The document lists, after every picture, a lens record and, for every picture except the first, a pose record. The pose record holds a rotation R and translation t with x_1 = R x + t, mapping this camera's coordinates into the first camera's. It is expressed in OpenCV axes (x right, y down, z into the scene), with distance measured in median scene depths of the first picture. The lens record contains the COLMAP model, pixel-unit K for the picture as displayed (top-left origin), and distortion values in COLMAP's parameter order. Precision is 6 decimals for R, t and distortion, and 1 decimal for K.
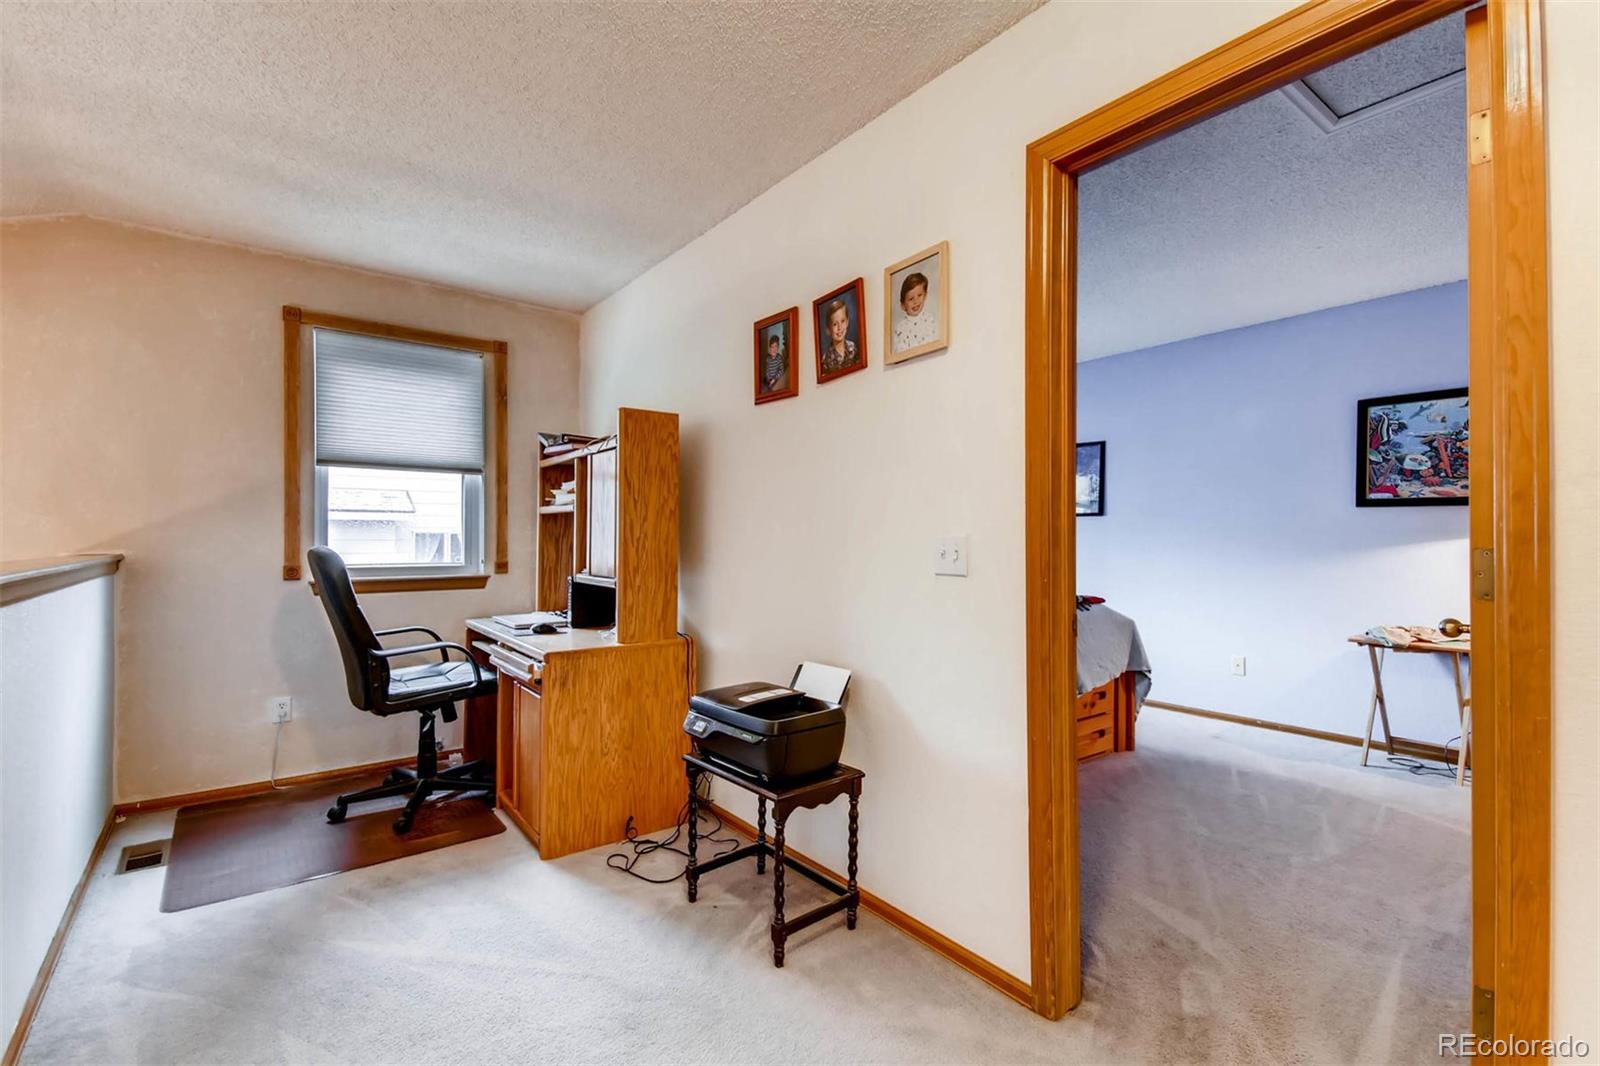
lens RADIAL K [[717.4, 0, 791.5], [0, 717.4, 531.0], [0, 0, 1]] dist [0.051885, -0.026082]
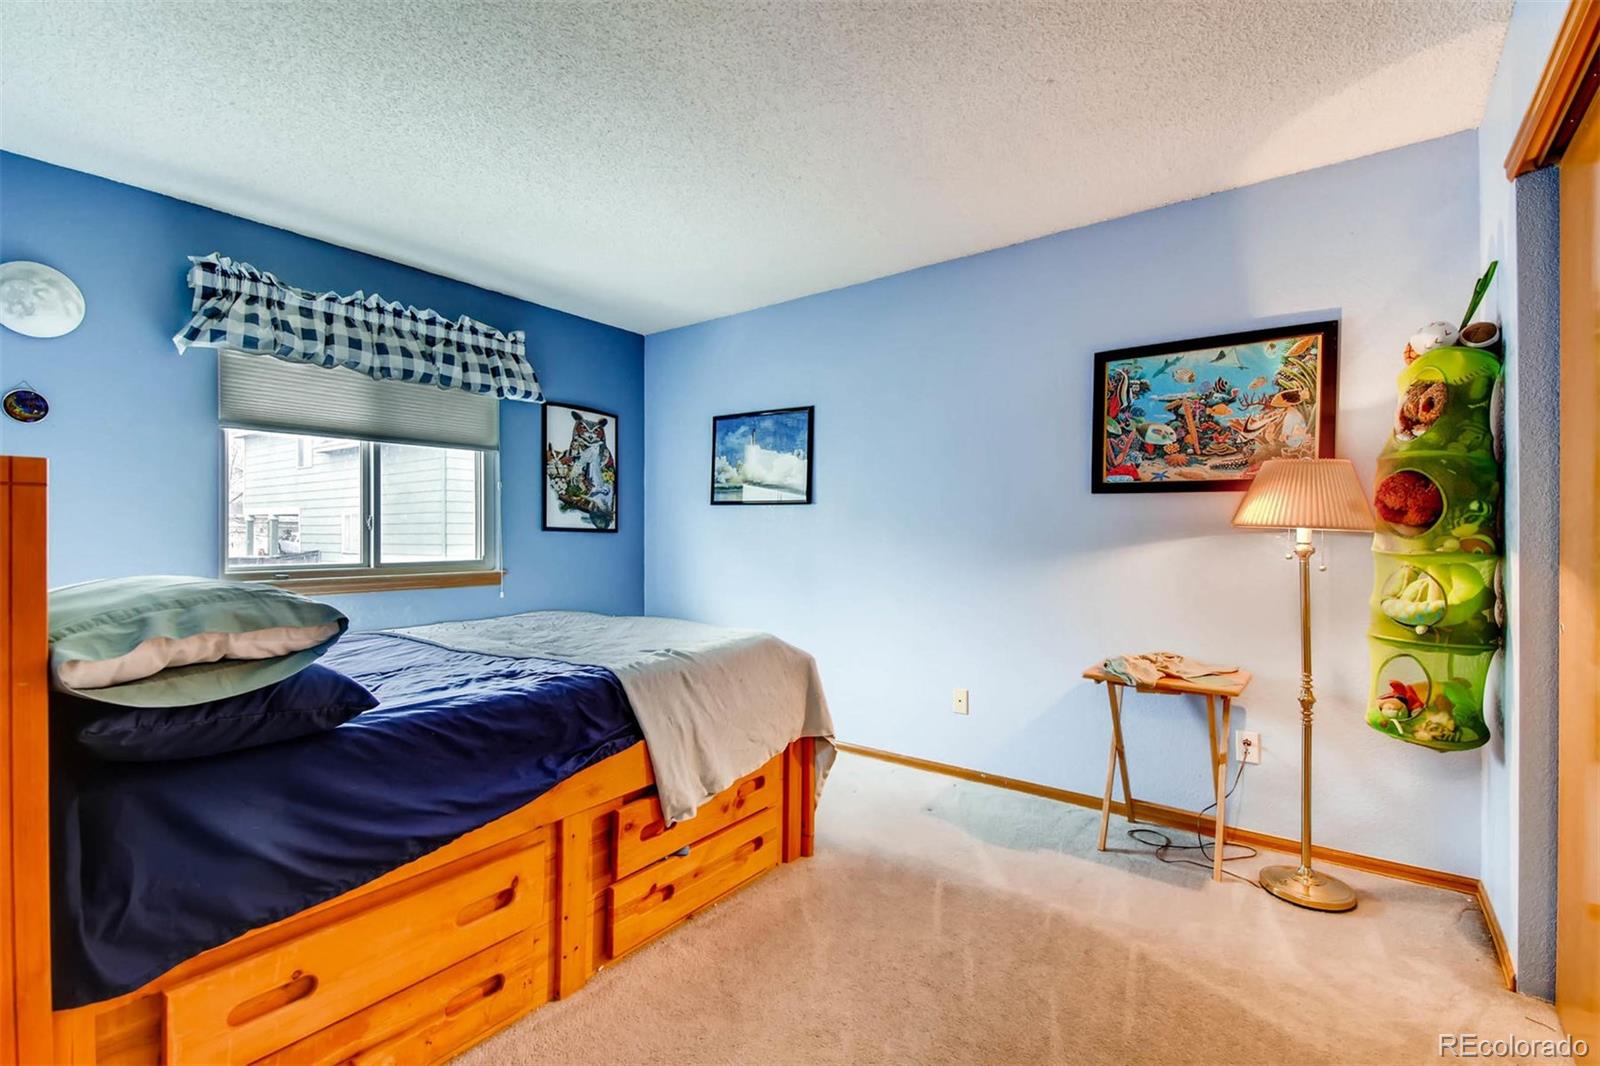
lens RADIAL K [[730.4, 0, 778.3], [0, 730.4, 526.1], [0, 0, 1]] dist [0.029242, -0.000065]
pose [[0.965960, -0.000033, 0.258690, 0.273555], [-0.000845, 0.999994, 0.003281, -0.001362], [-0.258689, -0.003388, 0.965955, 0.367898]]
